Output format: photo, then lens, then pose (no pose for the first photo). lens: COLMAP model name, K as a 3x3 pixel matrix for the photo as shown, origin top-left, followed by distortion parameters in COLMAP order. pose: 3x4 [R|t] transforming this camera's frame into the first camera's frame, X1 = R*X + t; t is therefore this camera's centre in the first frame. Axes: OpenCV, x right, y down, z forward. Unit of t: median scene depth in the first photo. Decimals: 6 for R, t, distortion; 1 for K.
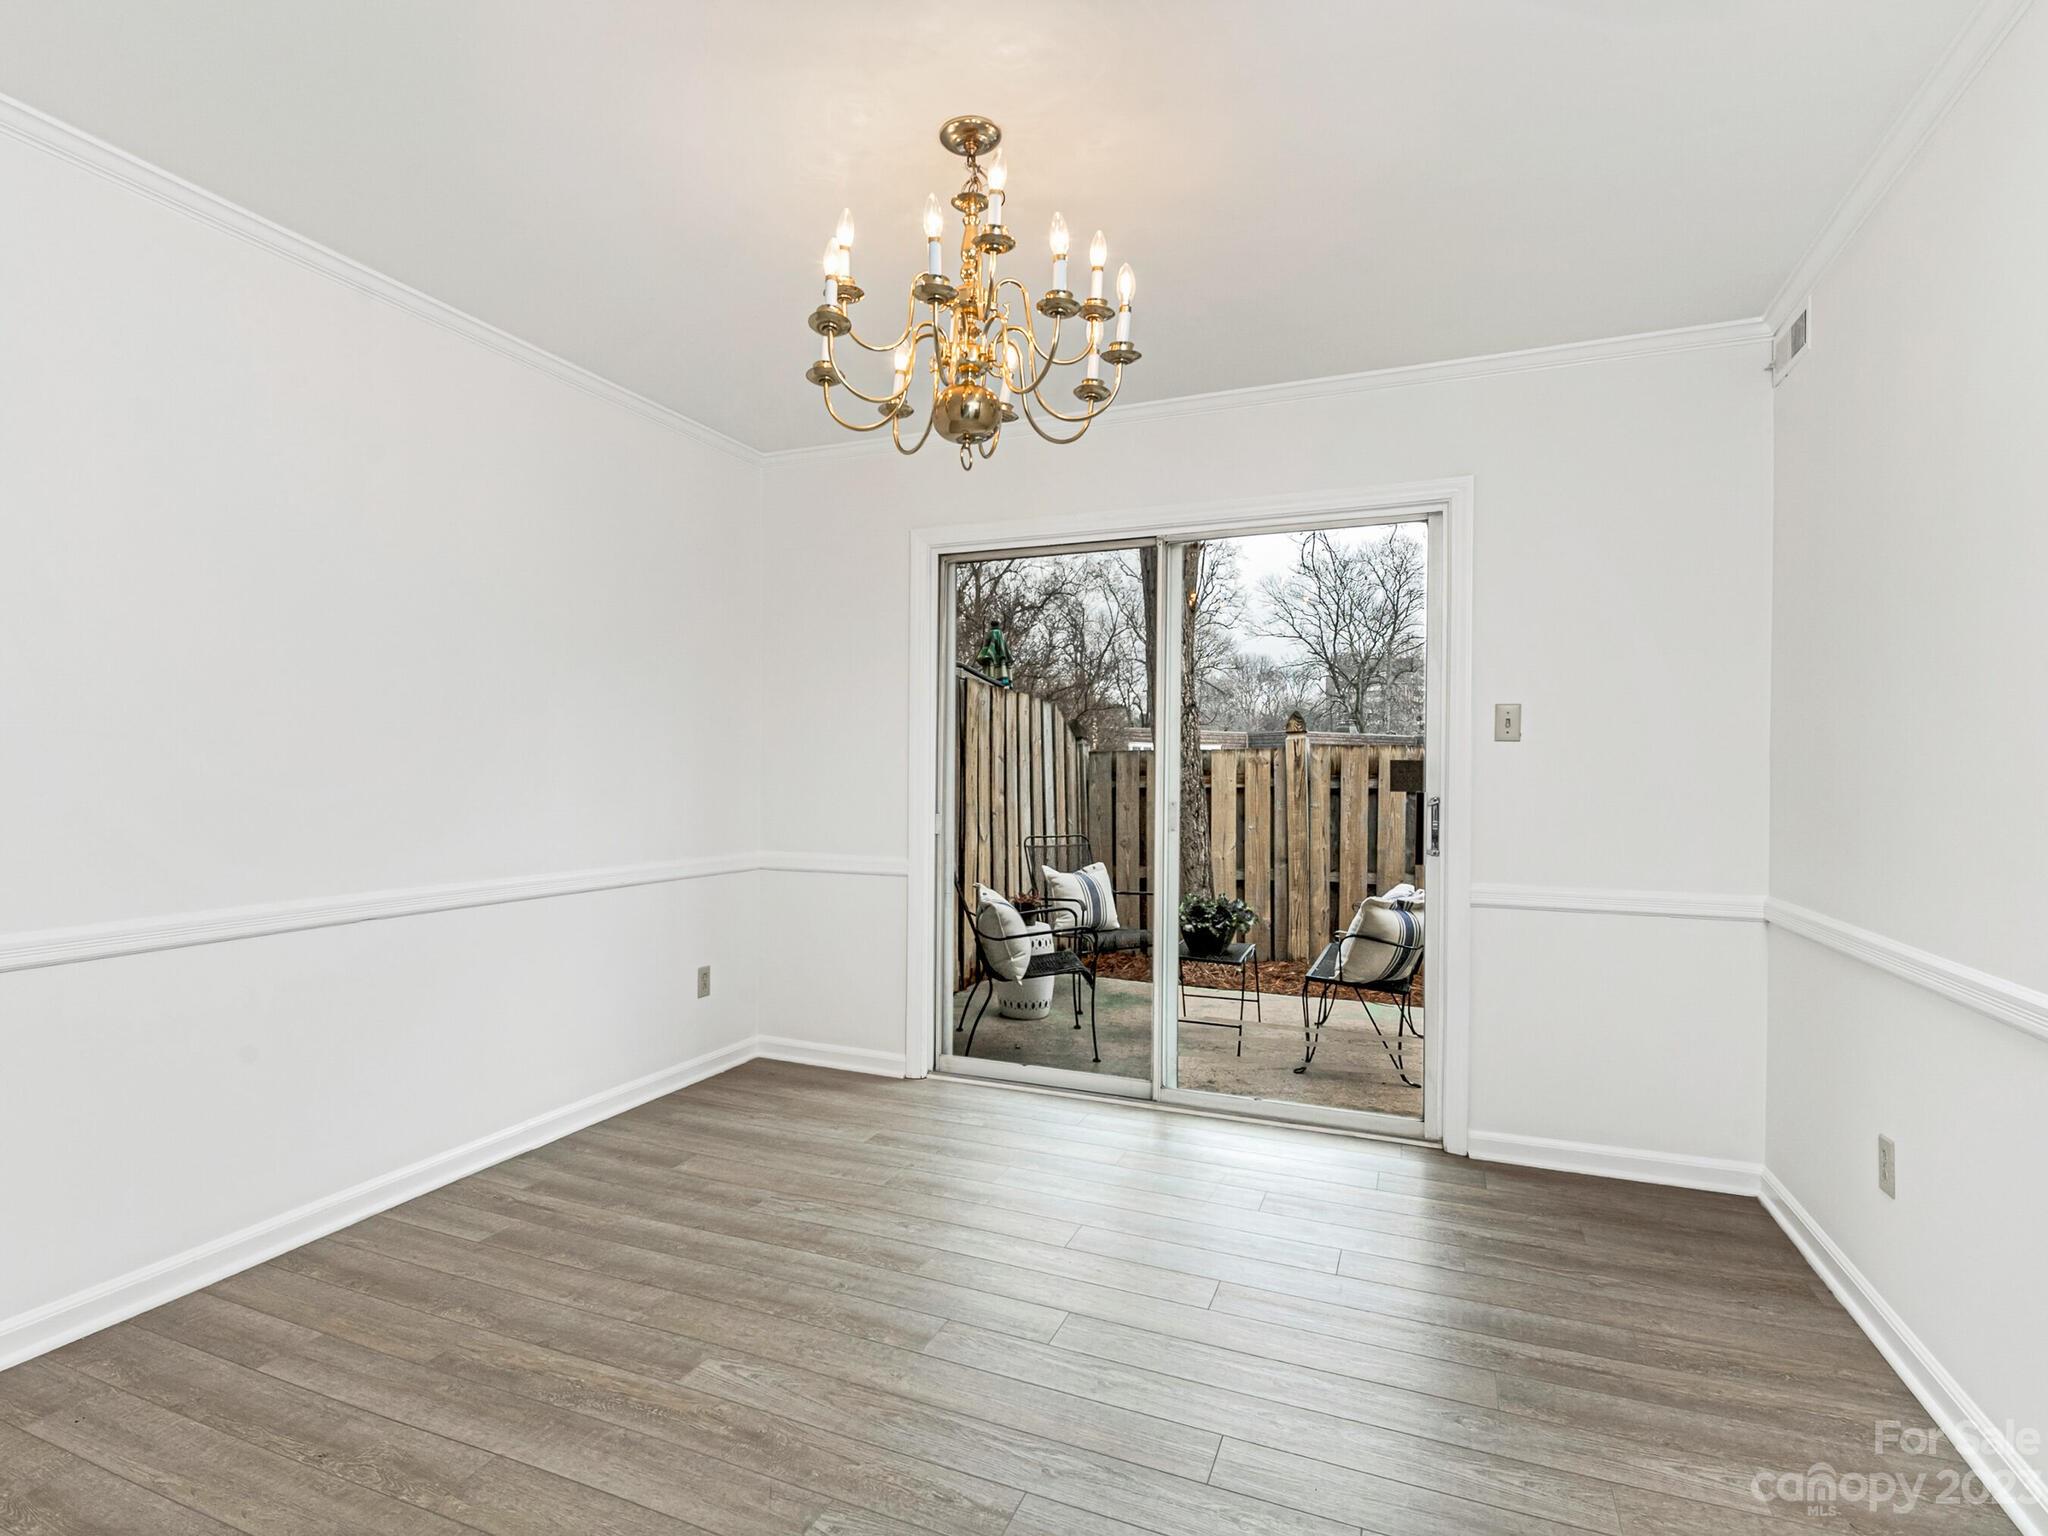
lens RADIAL K [[995.0, 0, 1030.6], [0, 995.0, 765.4], [0, 0, 1]] dist [-0.002854, 0.000406]
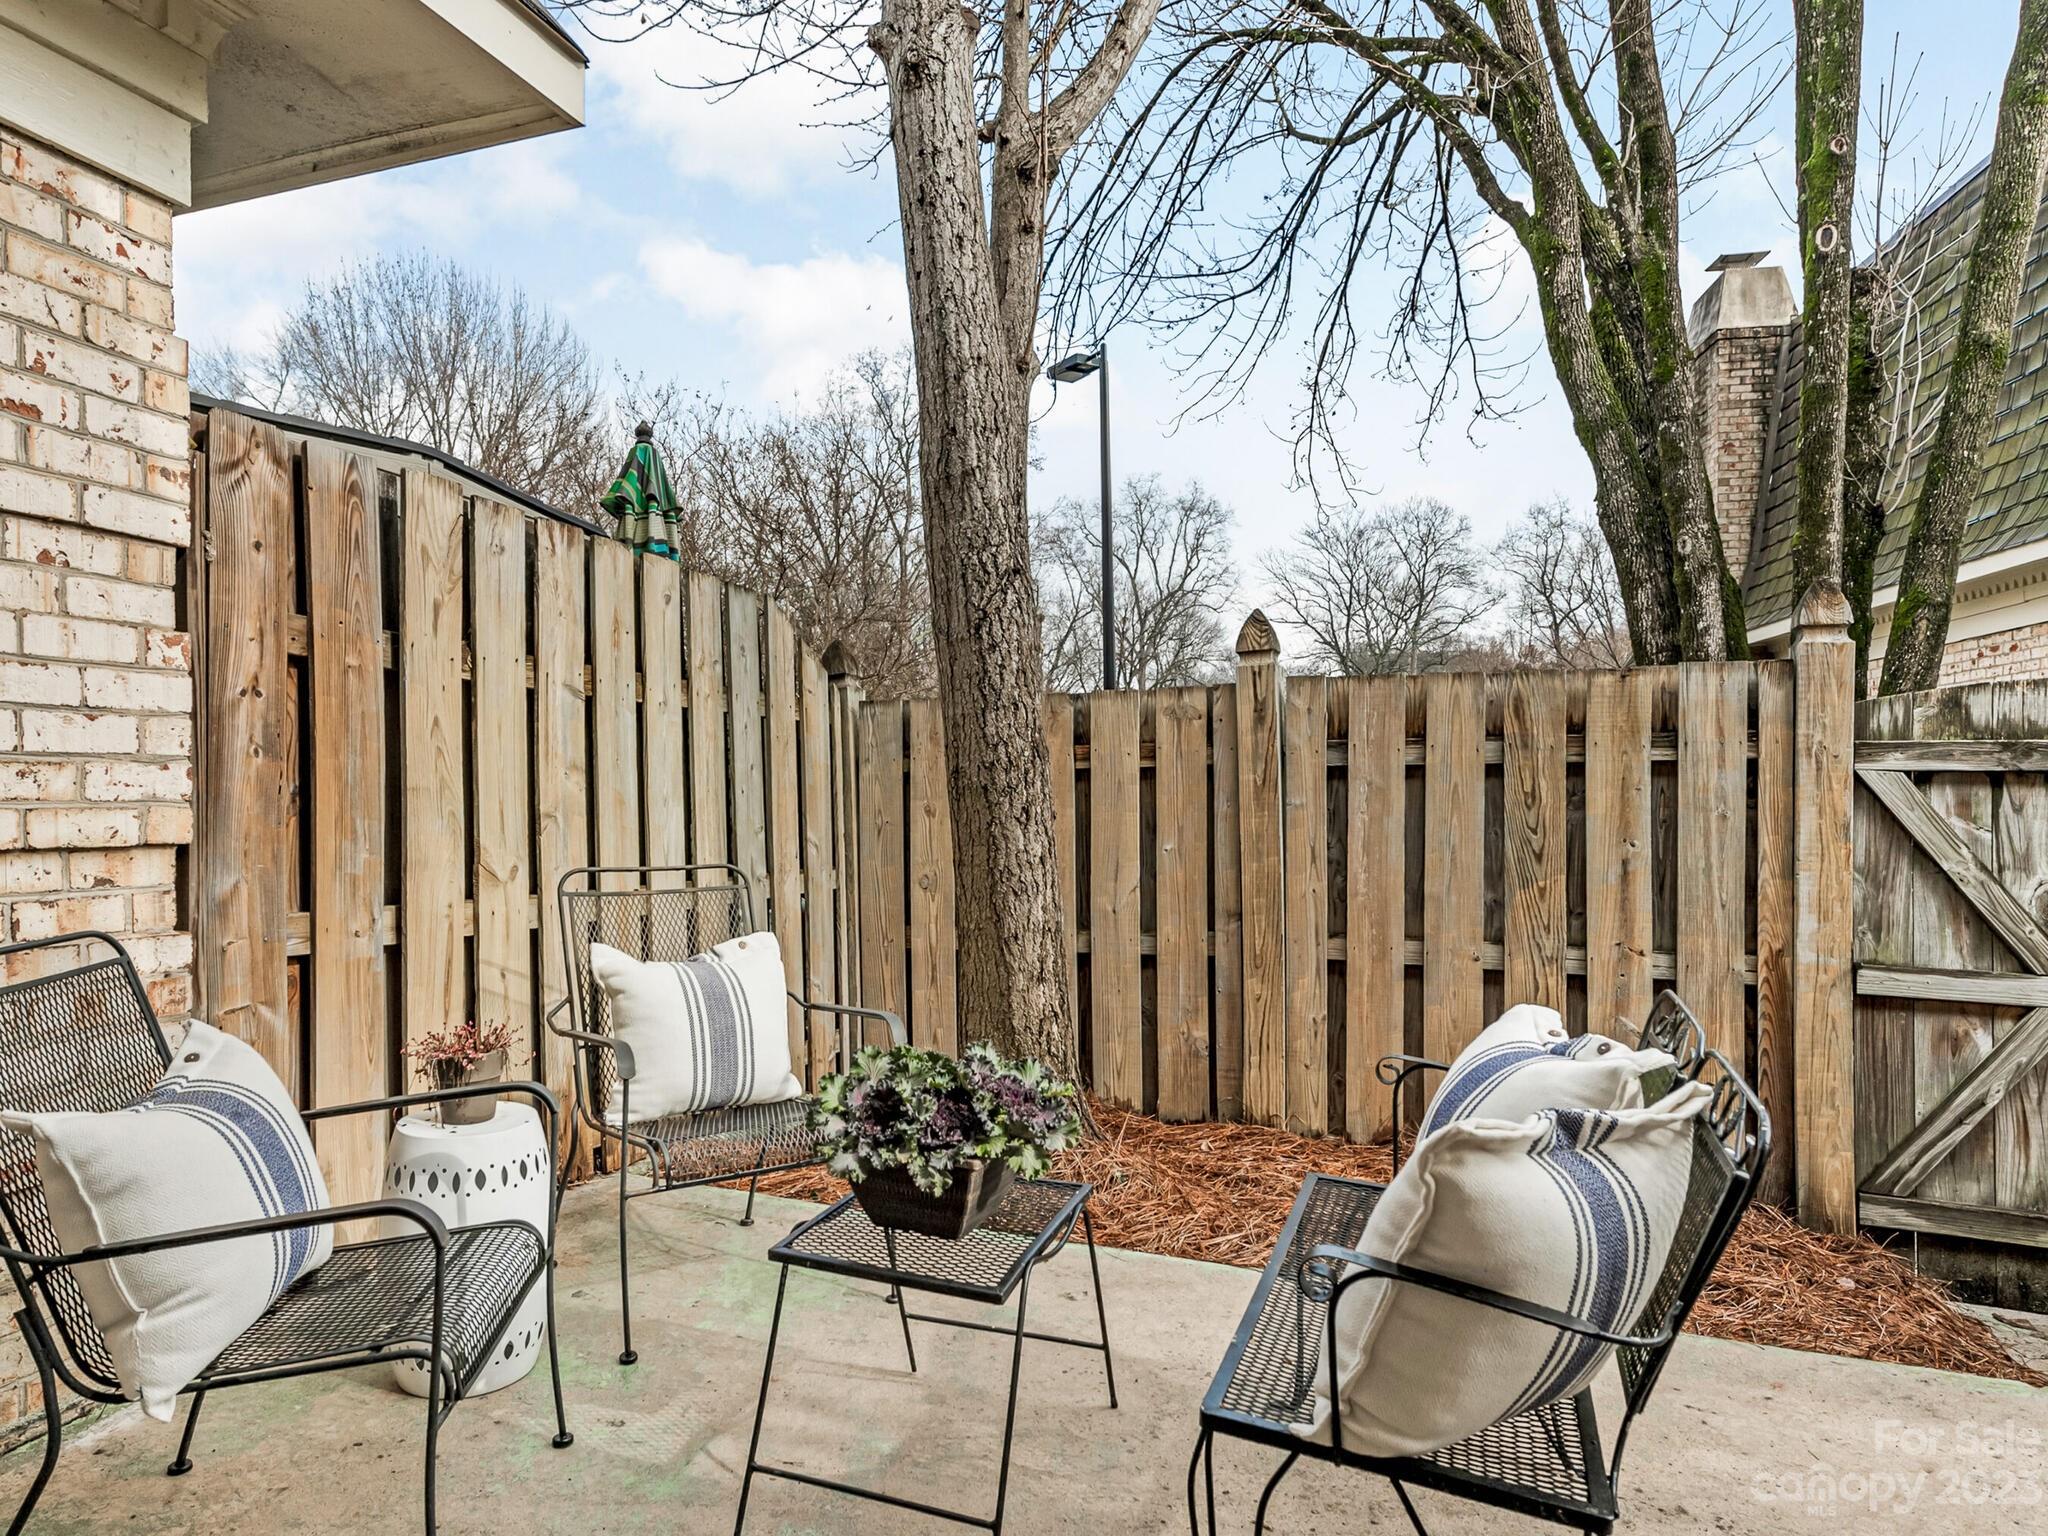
lens RADIAL K [[1218.3, 0, 1017.4], [0, 1218.3, 784.2], [0, 0, 1]] dist [0.008000, -0.001352]
pose [[0.999484, -0.003620, 0.031909, 0.130729], [0.003554, 0.999991, 0.002113, 0.029868], [-0.031916, -0.001998, 0.999489, 0.408765]]
